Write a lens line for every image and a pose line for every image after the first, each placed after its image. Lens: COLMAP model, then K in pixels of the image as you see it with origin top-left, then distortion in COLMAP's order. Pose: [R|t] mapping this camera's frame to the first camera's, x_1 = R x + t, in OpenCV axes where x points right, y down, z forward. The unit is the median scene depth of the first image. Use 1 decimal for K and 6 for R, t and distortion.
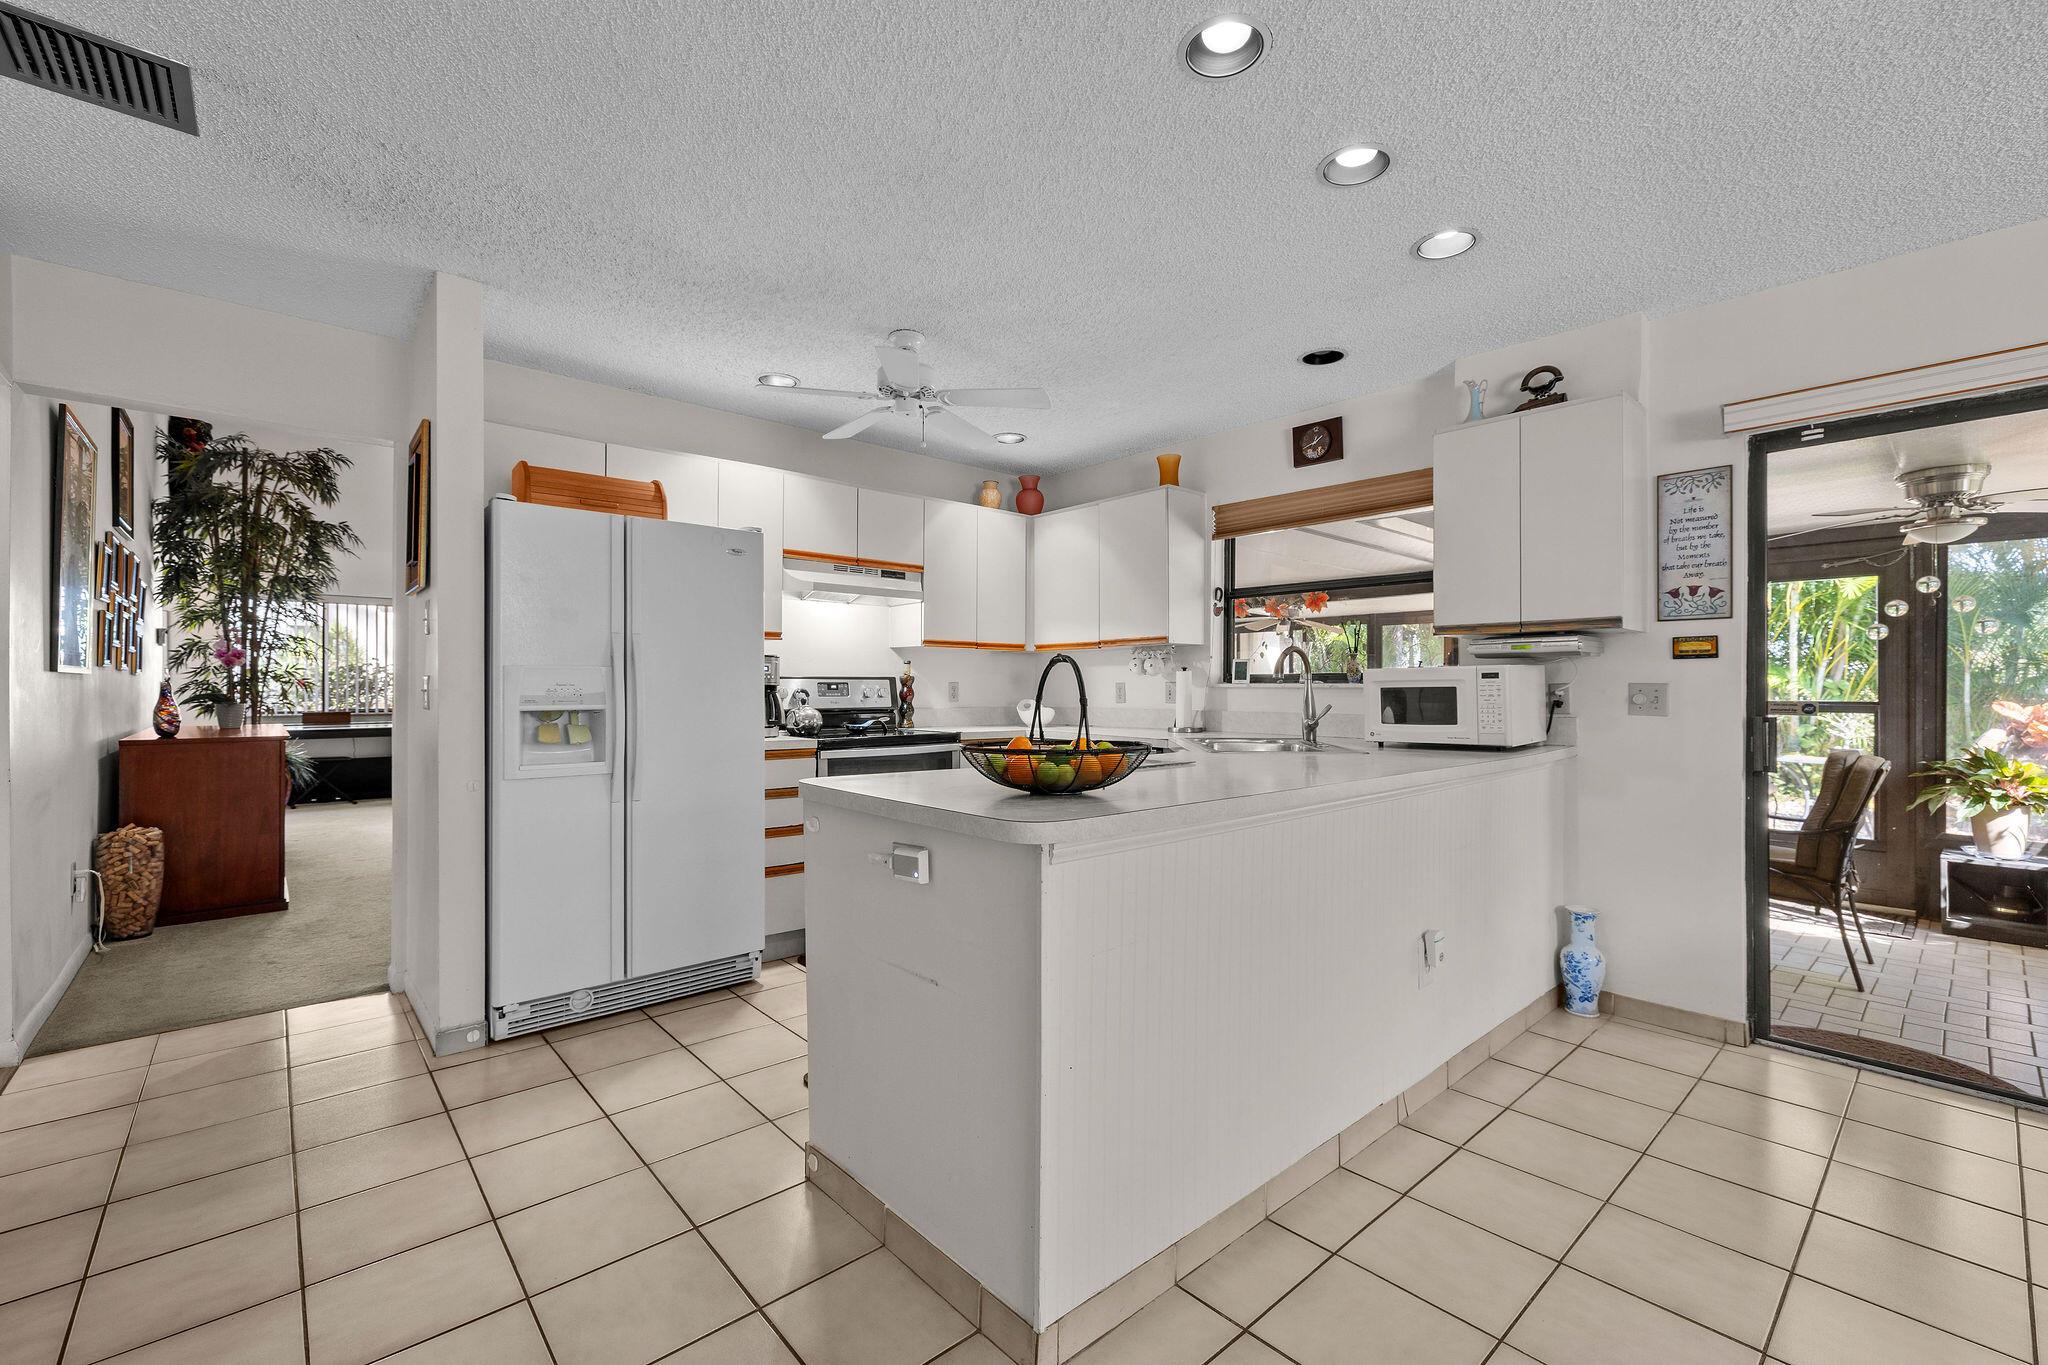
lens RADIAL K [[850.1, 0, 1019.8], [0, 850.1, 682.8], [0, 0, 1]] dist [0.003089, -0.000014]
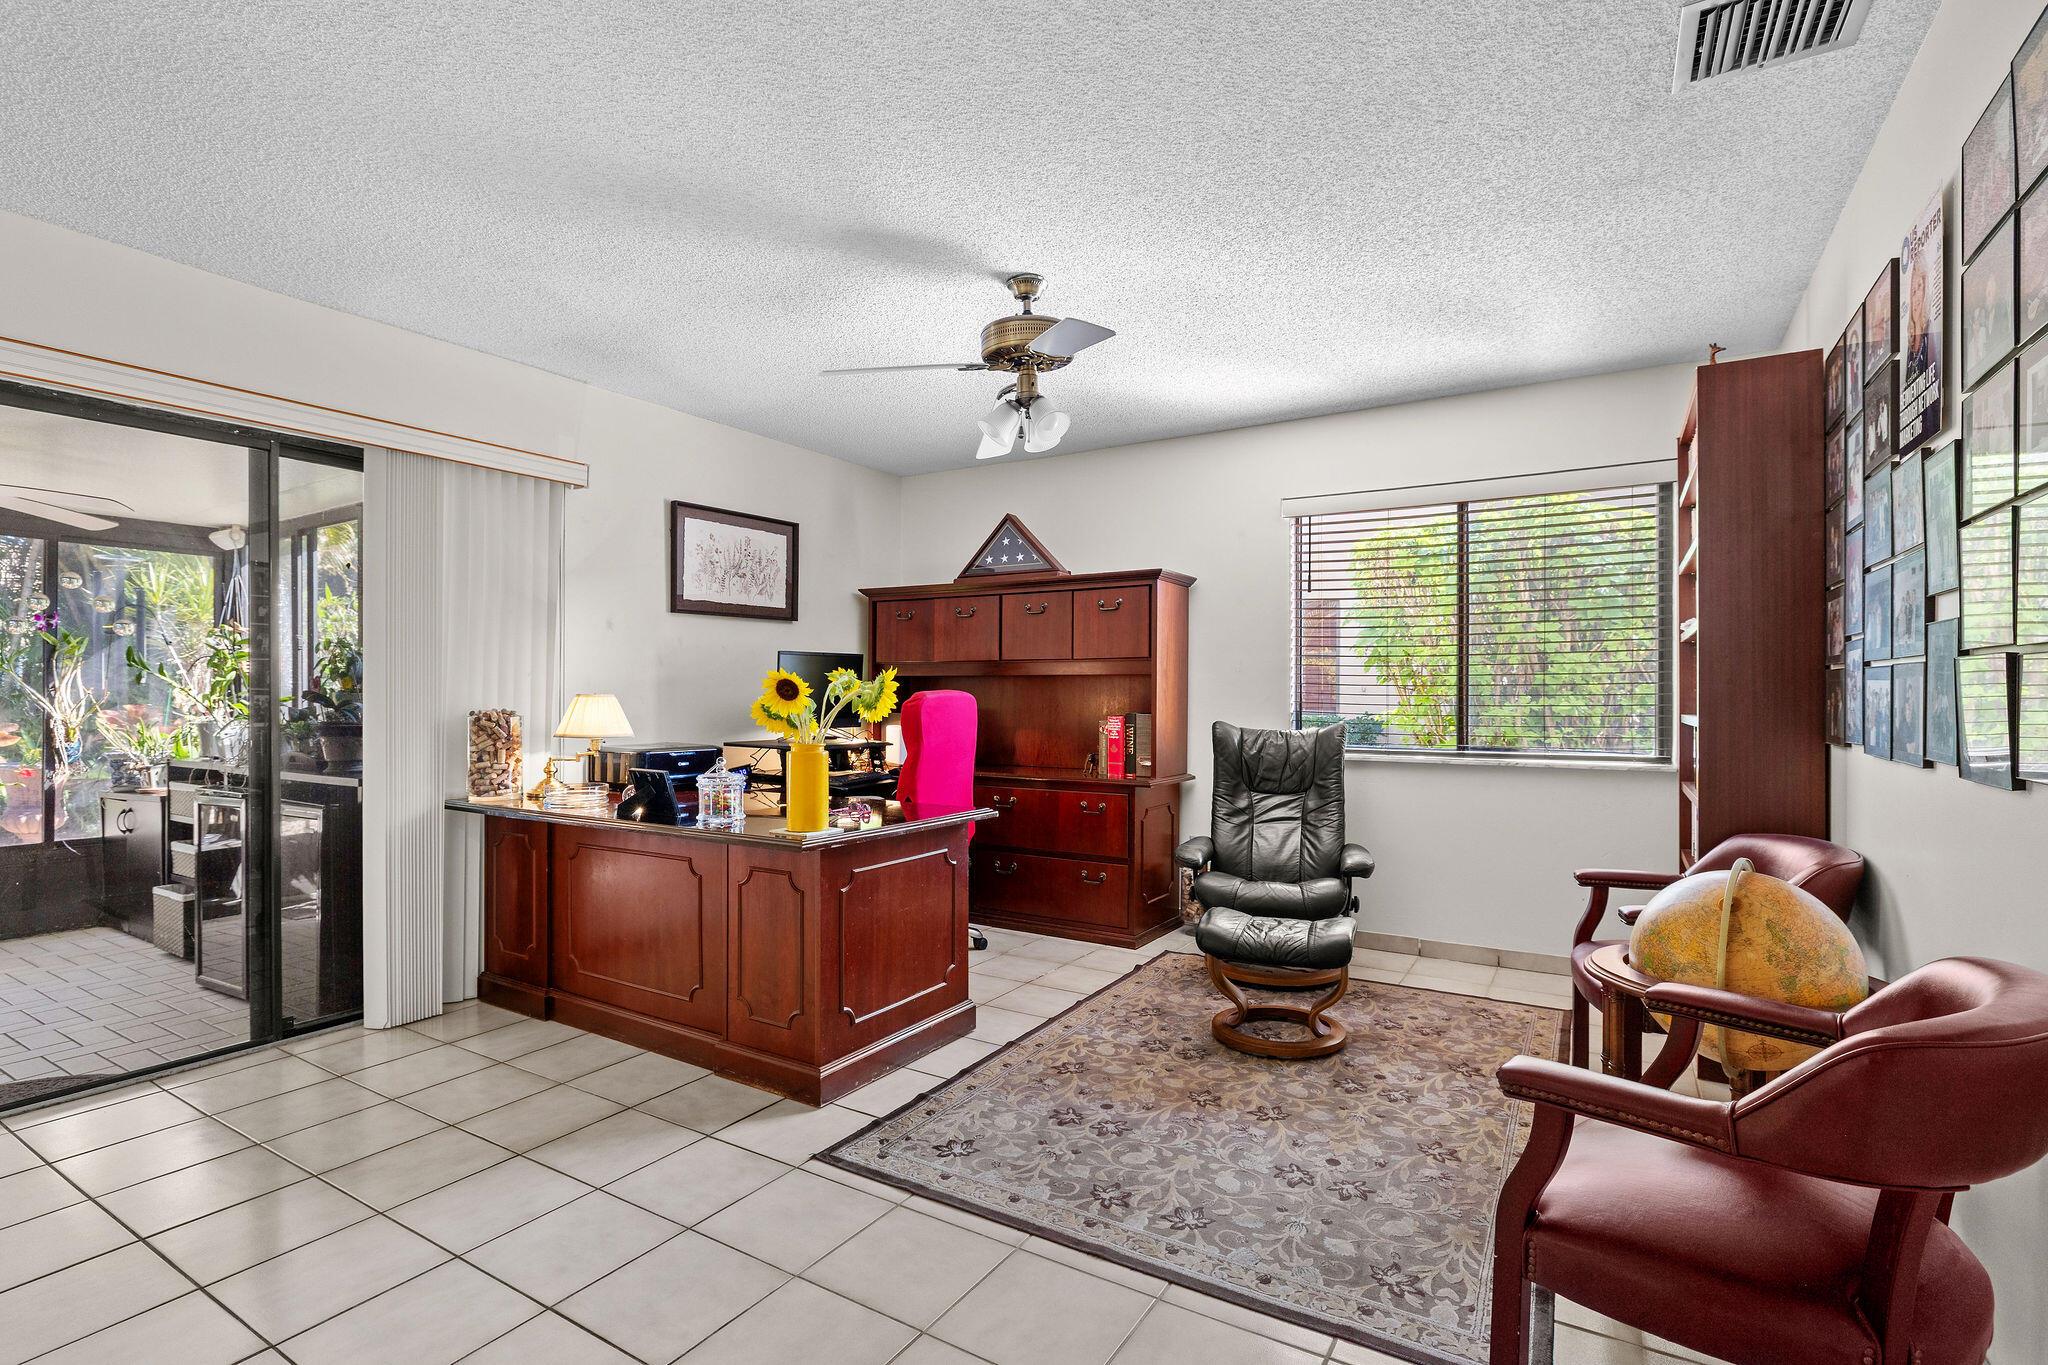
lens RADIAL K [[941.8, 0, 1013.6], [0, 941.8, 693.6], [0, 0, 1]] dist [-0.001733, 0.000279]
pose [[-0.274795, -0.002921, 0.961498, -0.144665], [-0.006302, 0.999979, 0.001237, 0.002346], [-0.961482, -0.005719, -0.274808, 0.158036]]
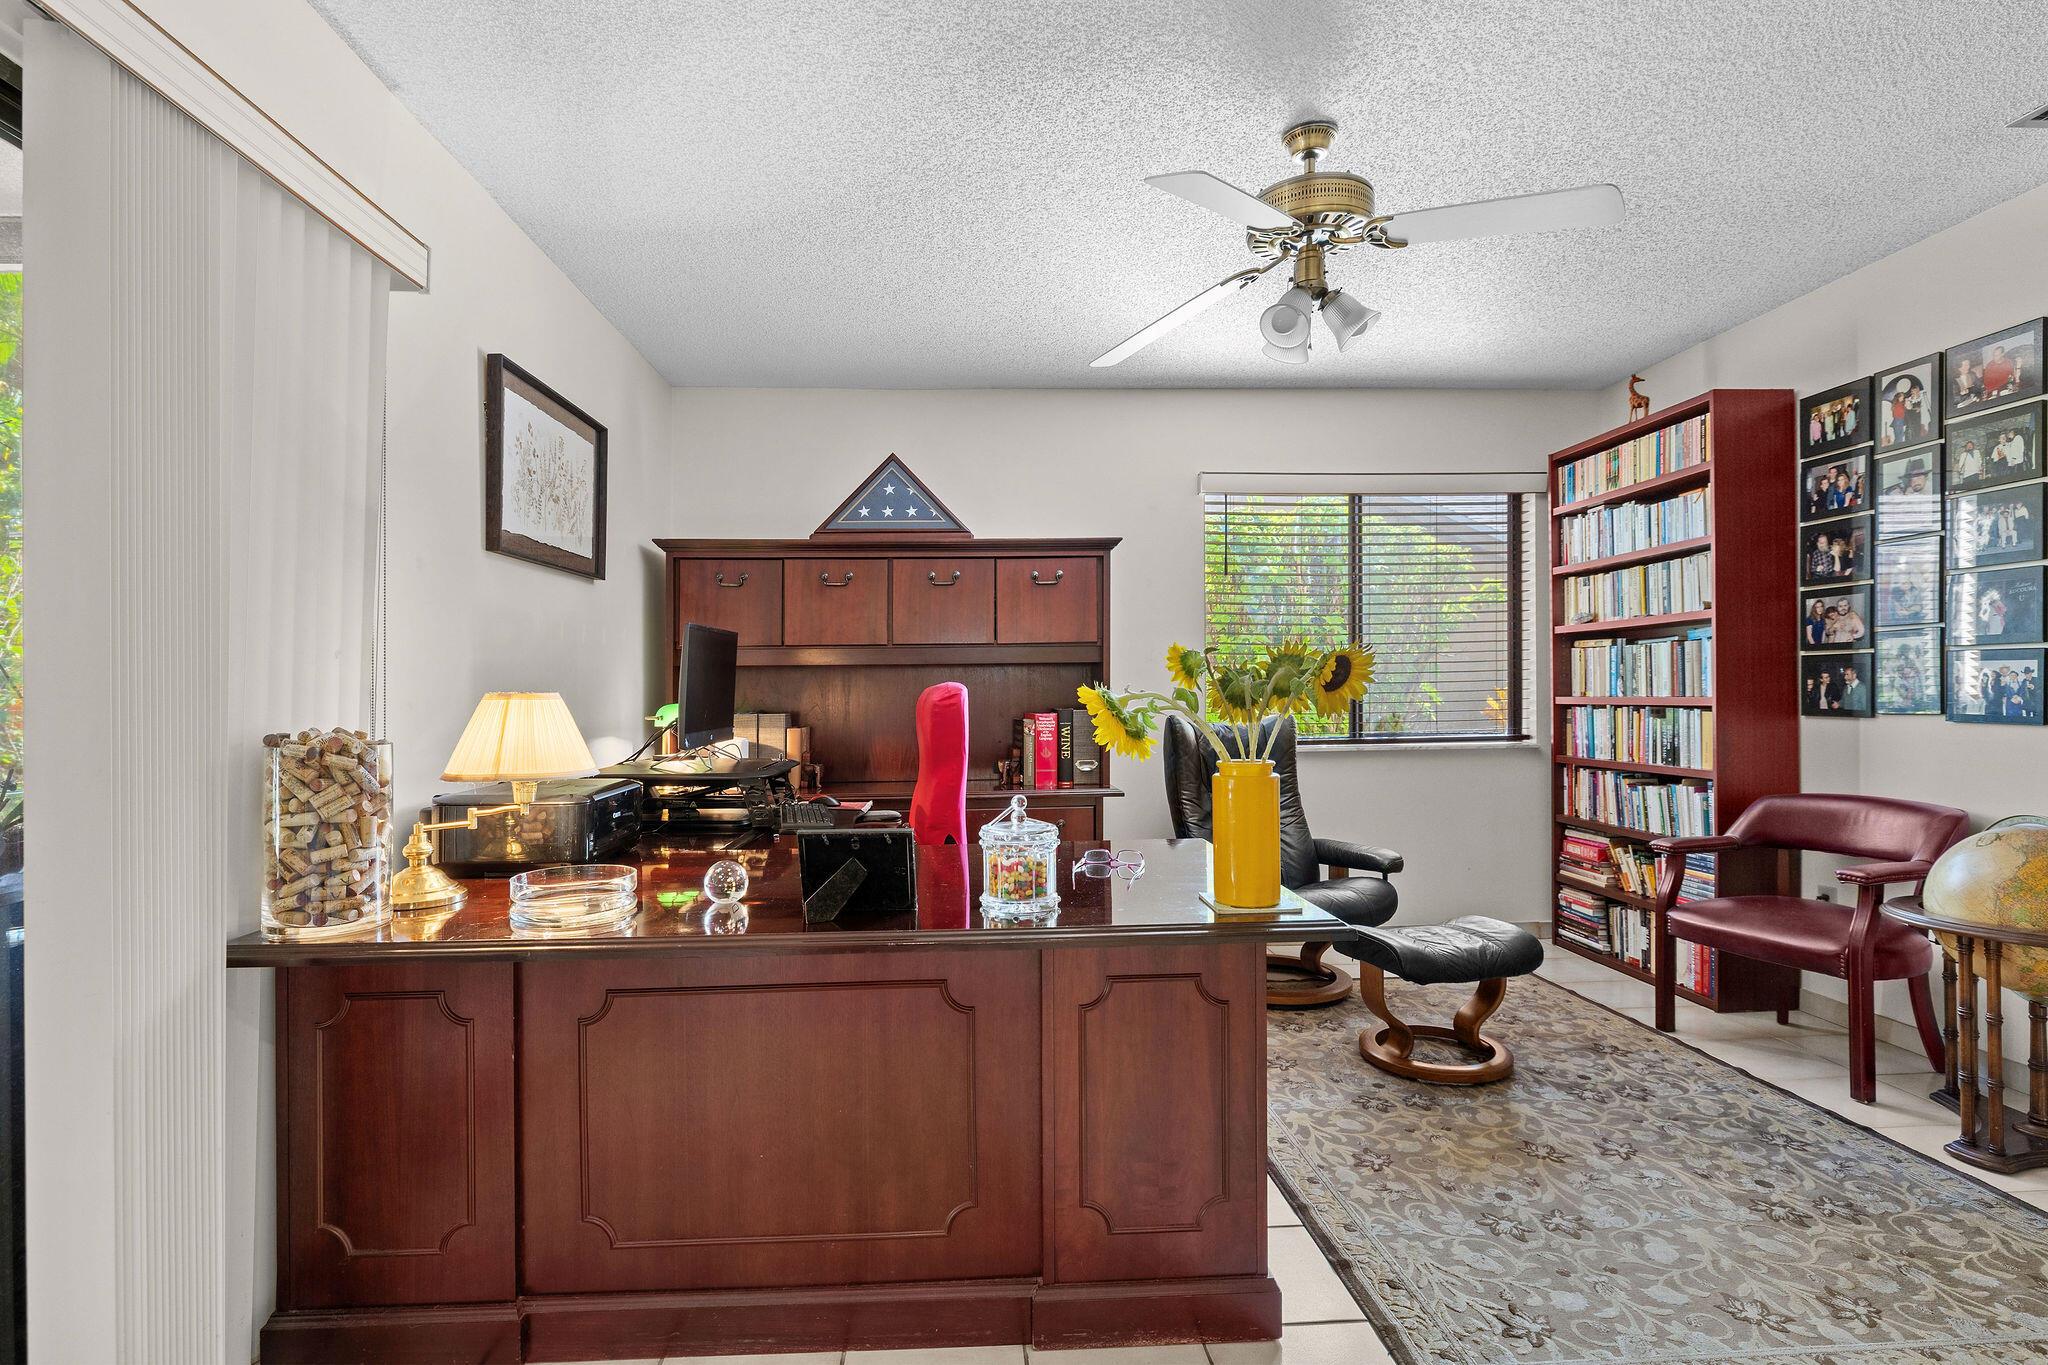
lens RADIAL K [[972.6, 0, 985.6], [0, 972.6, 687.7], [0, 0, 1]] dist [-0.001654, 0.000596]
pose [[-0.767549, 0.008369, 0.640936, 0.321767], [0.008951, 0.999957, -0.002338, 0.006360], [-0.640928, 0.003943, -0.767591, 0.497979]]
